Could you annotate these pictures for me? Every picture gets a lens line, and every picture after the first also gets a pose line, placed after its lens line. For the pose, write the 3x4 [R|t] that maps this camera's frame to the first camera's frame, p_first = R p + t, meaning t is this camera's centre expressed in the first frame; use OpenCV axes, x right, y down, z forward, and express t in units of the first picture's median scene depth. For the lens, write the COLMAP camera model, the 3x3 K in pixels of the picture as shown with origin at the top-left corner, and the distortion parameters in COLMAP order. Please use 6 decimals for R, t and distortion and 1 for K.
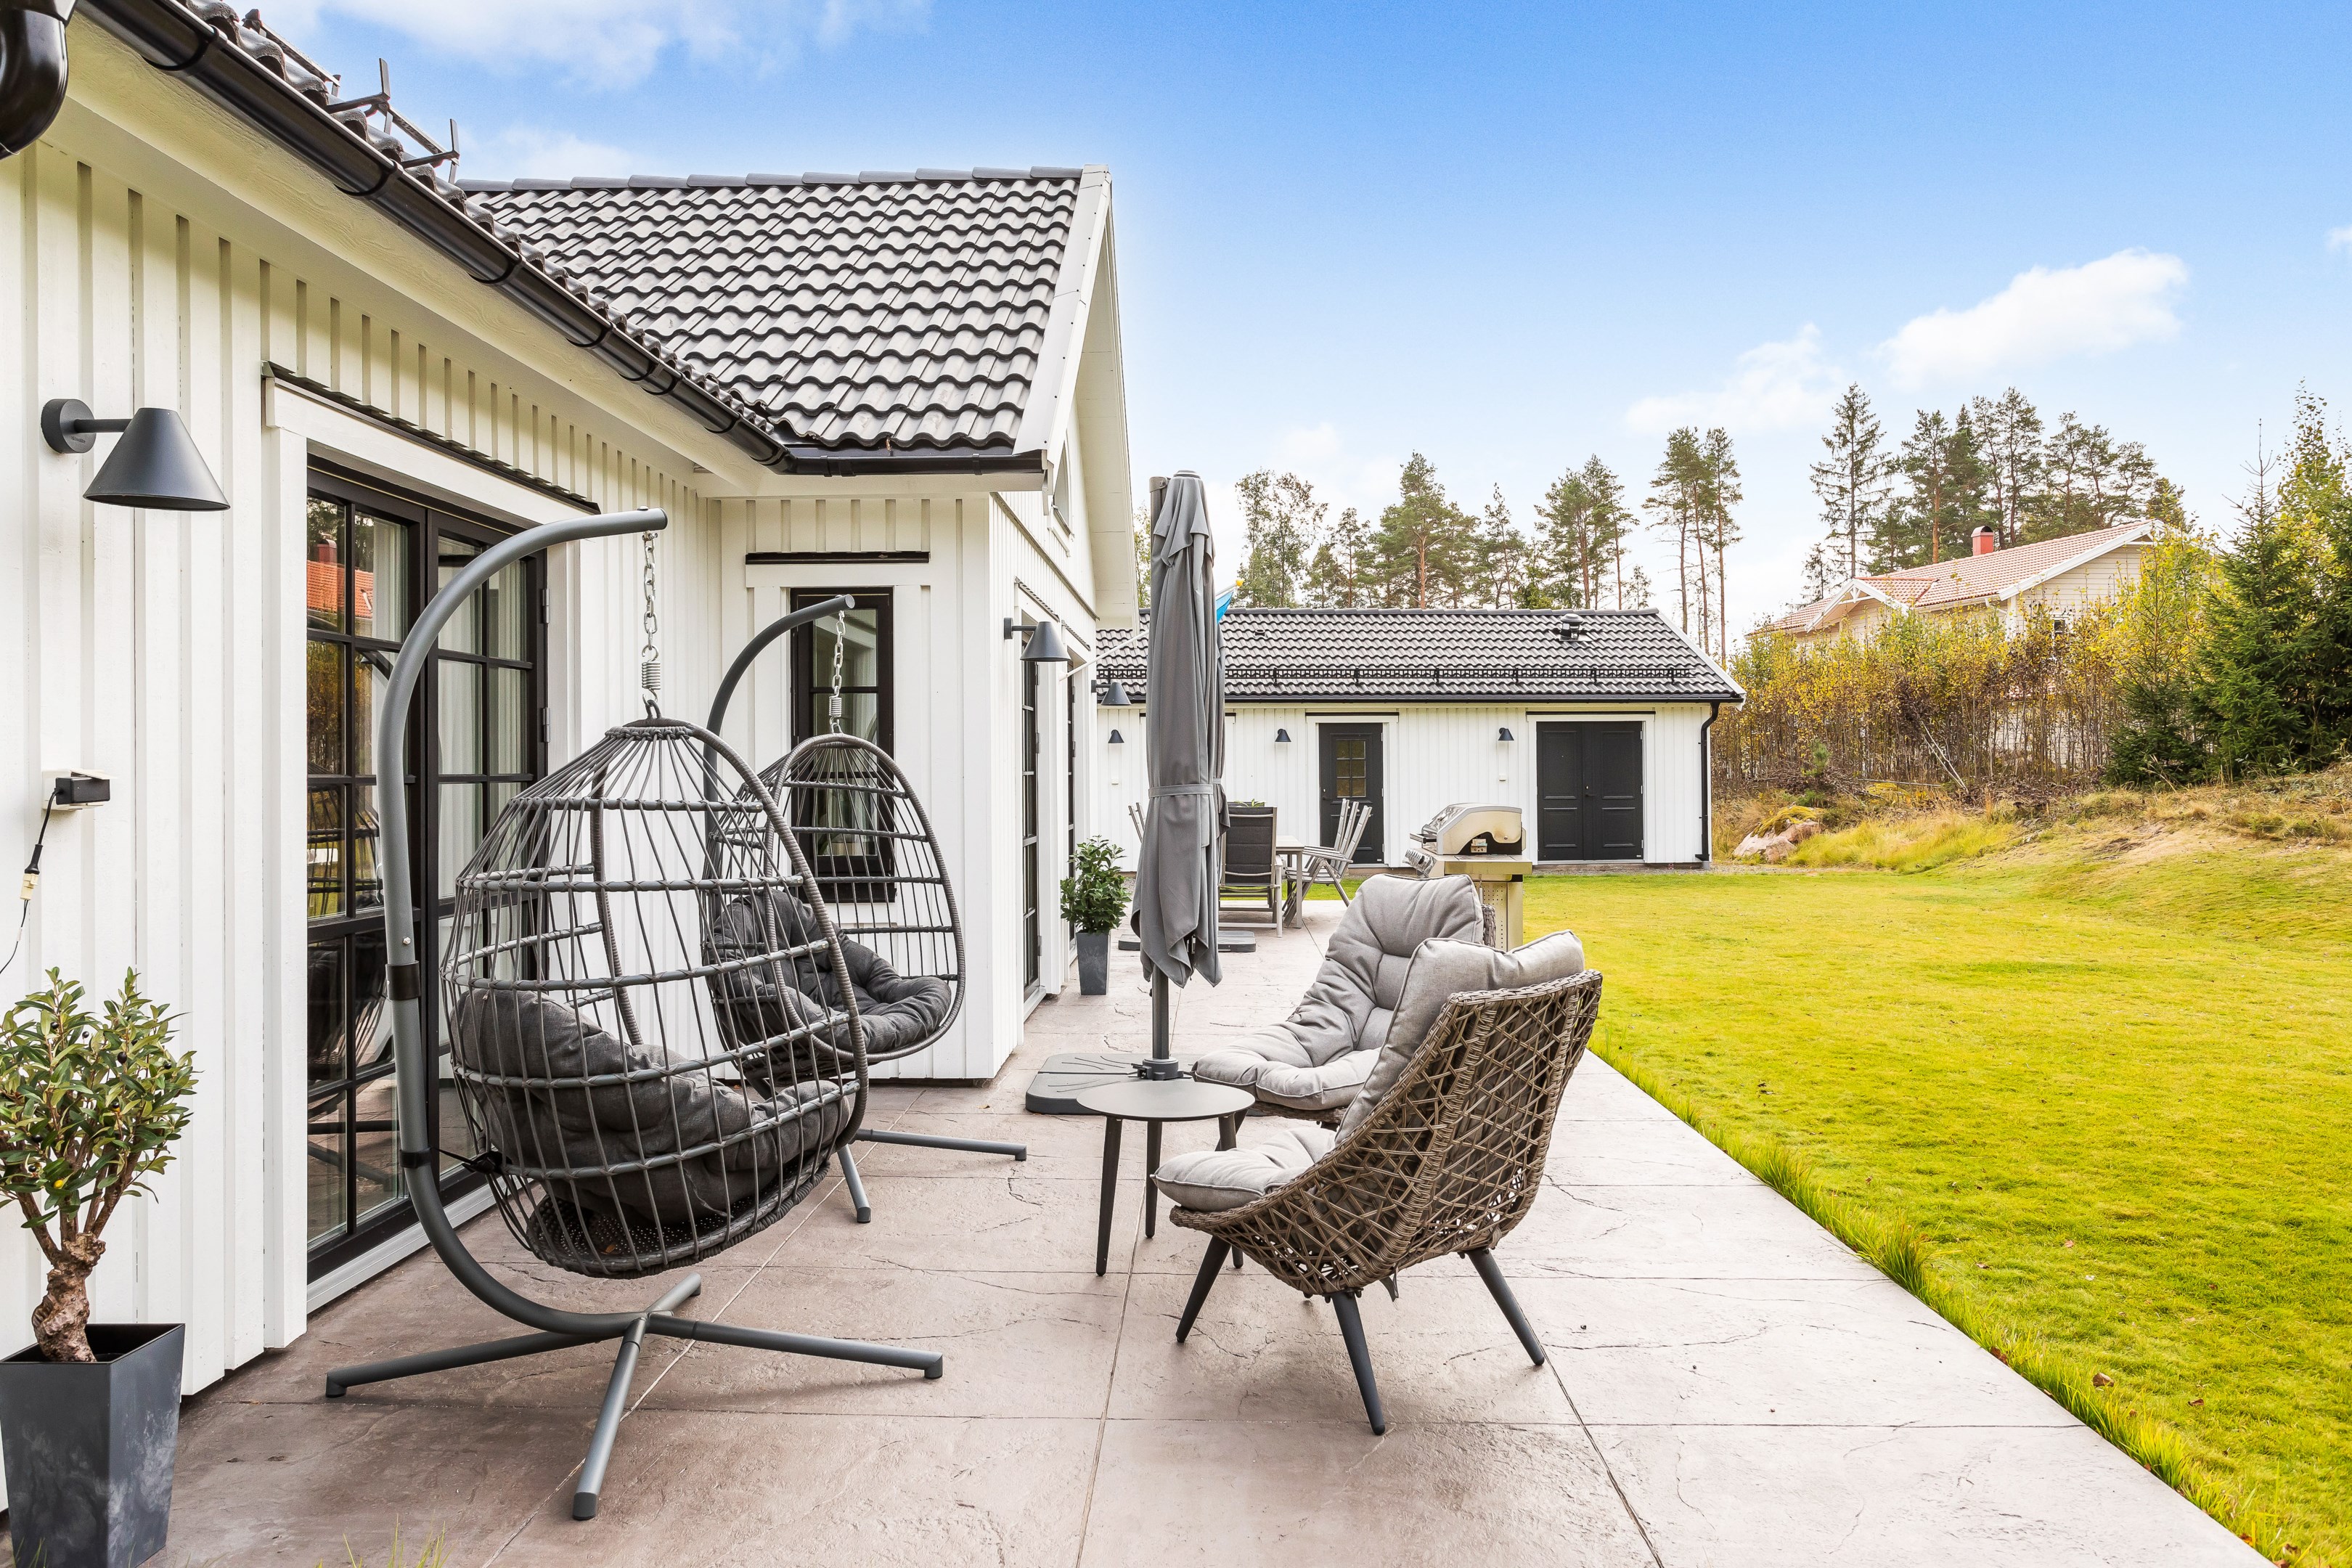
lens RADIAL K [[1759.6, 0, 1173.5], [0, 1759.6, 783.6], [0, 0, 1]] dist [0.006687, 0.000455]
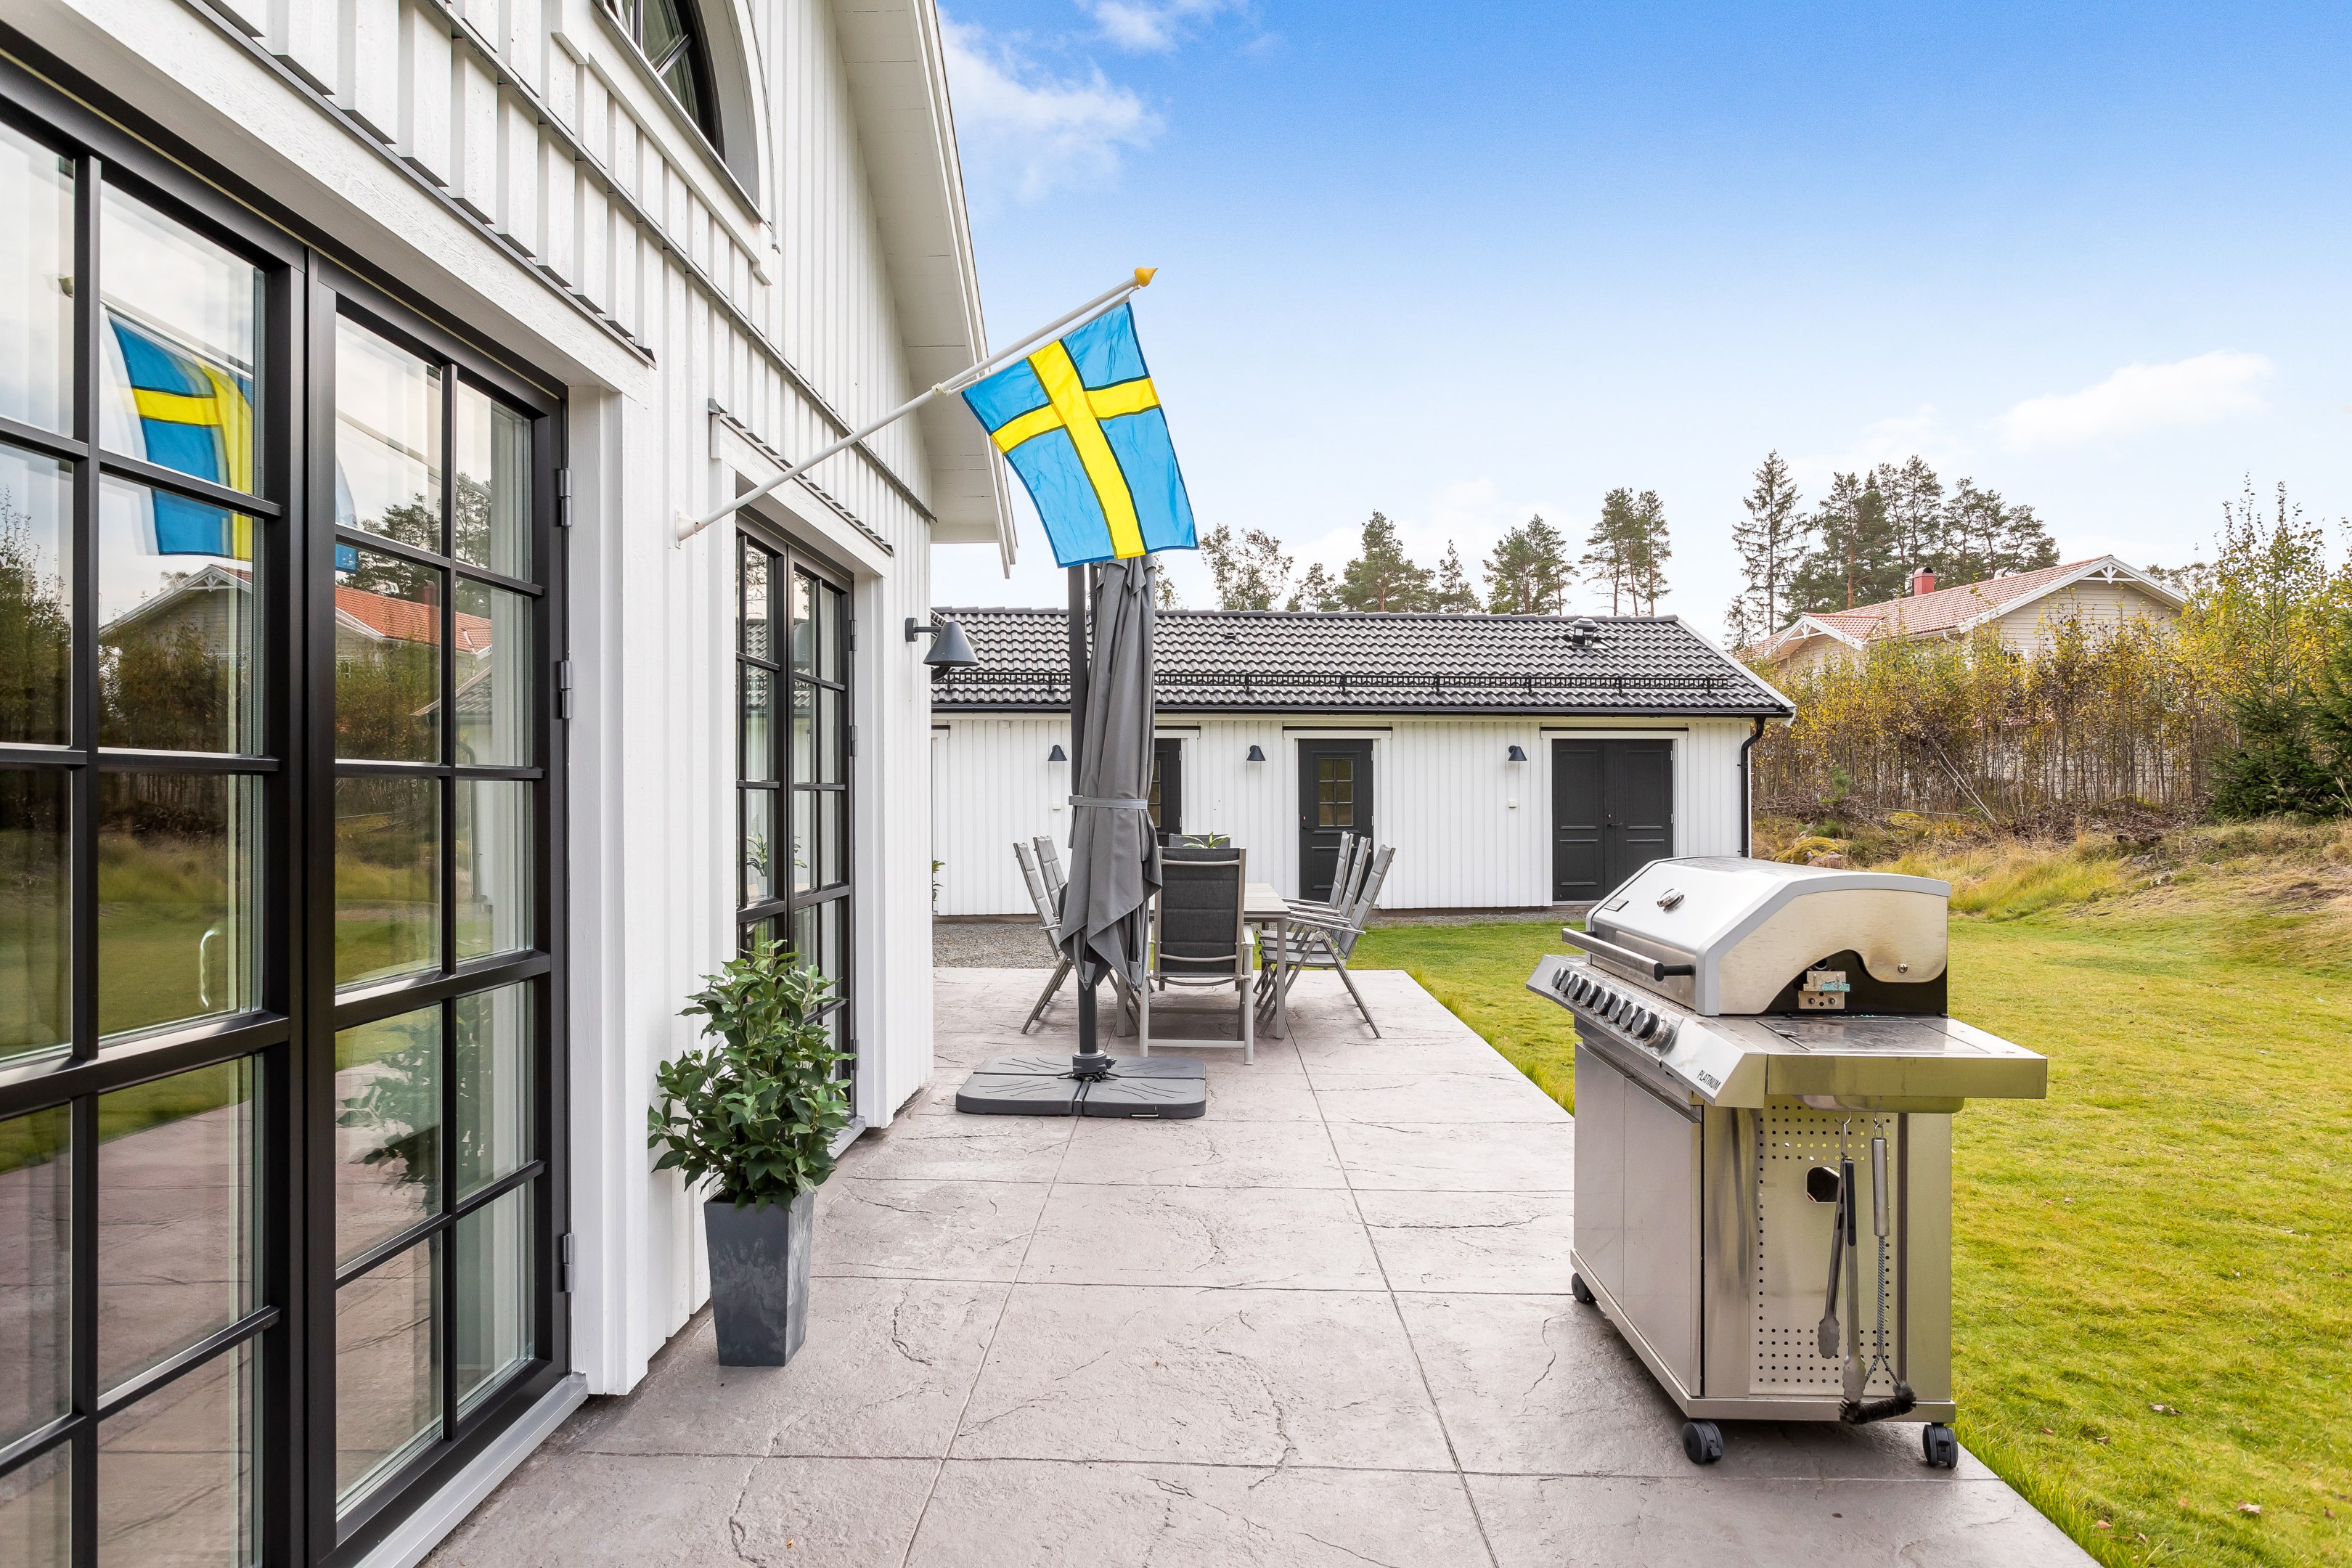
lens RADIAL K [[1420.8, 0, 1175.6], [0, 1420.8, 786.0], [0, 0, 1]] dist [0.000587, 0.000729]
pose [[0.999977, 0.003552, 0.005832, 0.007117], [-0.003449, 0.999841, -0.017498, 0.000106], [-0.005893, 0.017477, 0.999830, 0.114036]]
